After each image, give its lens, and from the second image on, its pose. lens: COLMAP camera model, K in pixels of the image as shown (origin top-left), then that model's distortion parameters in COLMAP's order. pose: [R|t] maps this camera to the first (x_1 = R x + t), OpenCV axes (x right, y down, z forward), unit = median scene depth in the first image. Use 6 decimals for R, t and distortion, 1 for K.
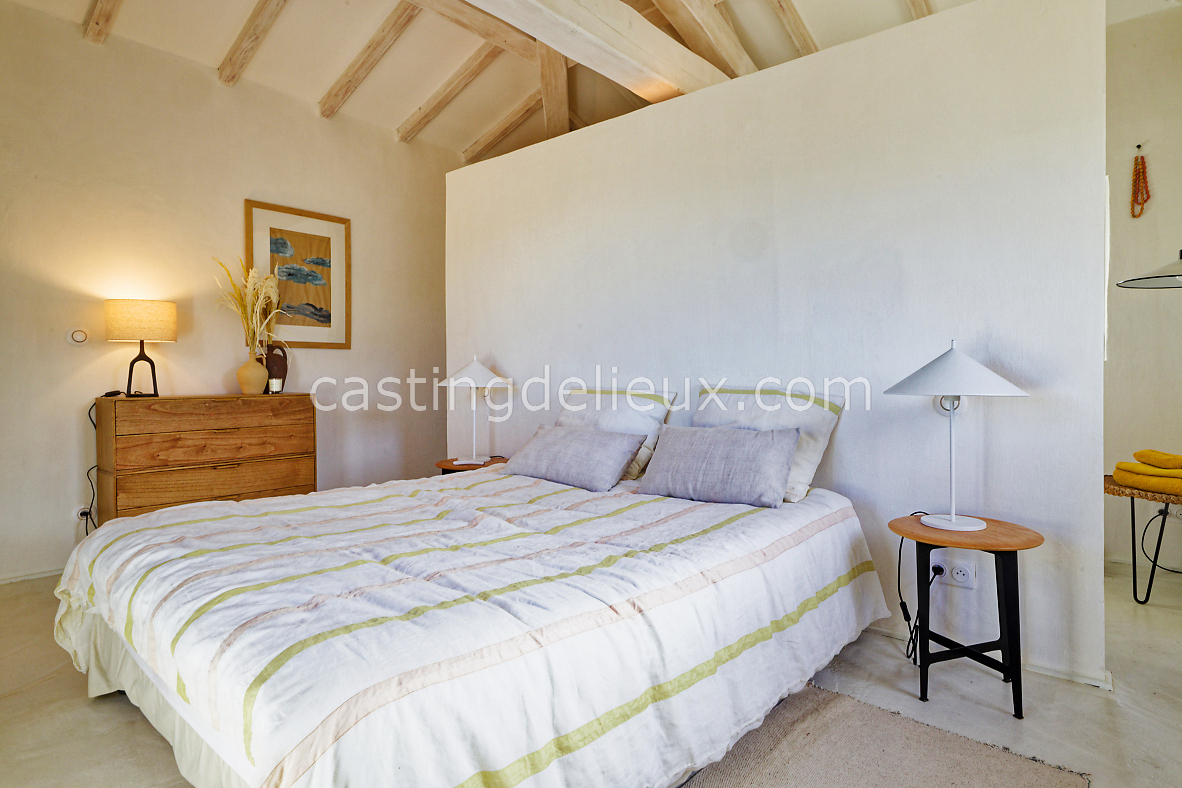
lens RADIAL K [[640.2, 0, 591.0], [0, 640.2, 394.0], [0, 0, 1]] dist [-0.011378, 0.002284]
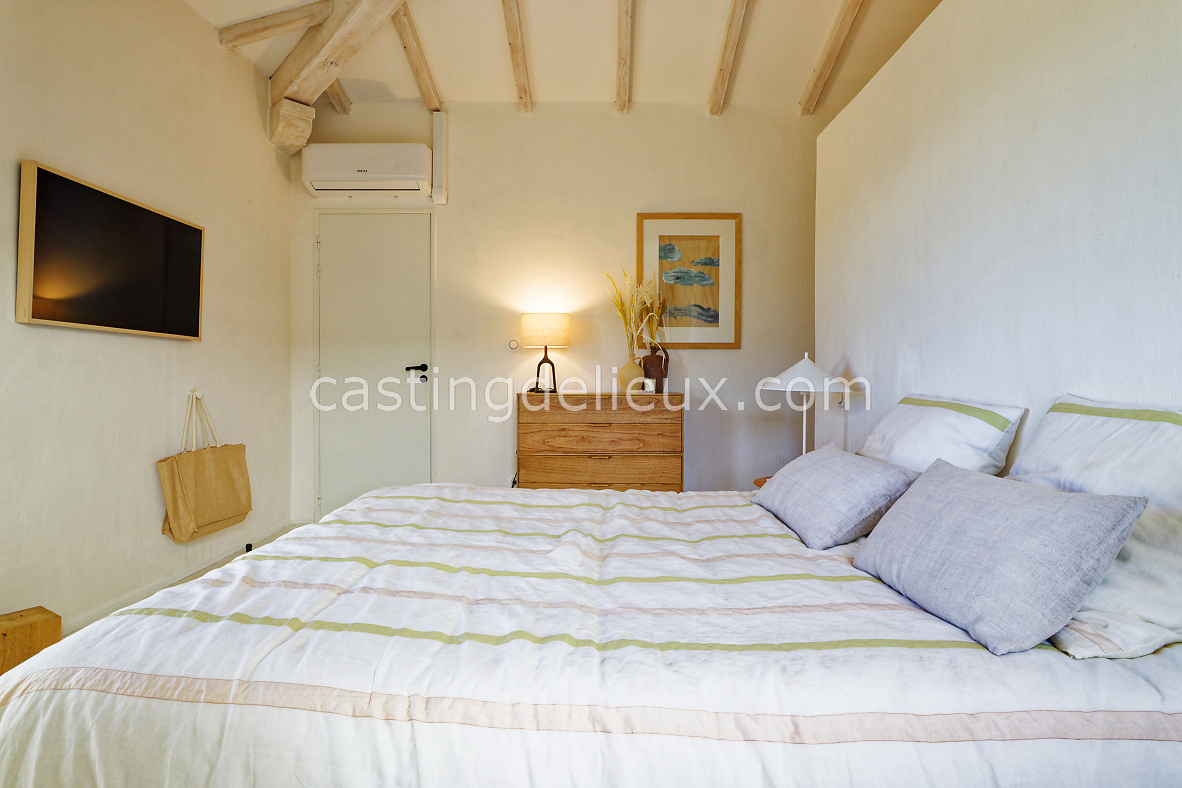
lens RADIAL K [[640.2, 0, 591.0], [0, 640.2, 394.0], [0, 0, 1]] dist [-0.011378, 0.002284]
pose [[0.633864, 0.026646, -0.772985, 0.253538], [-0.027801, 0.999545, 0.011658, -0.008383], [0.772945, 0.014100, 0.634317, 0.248514]]
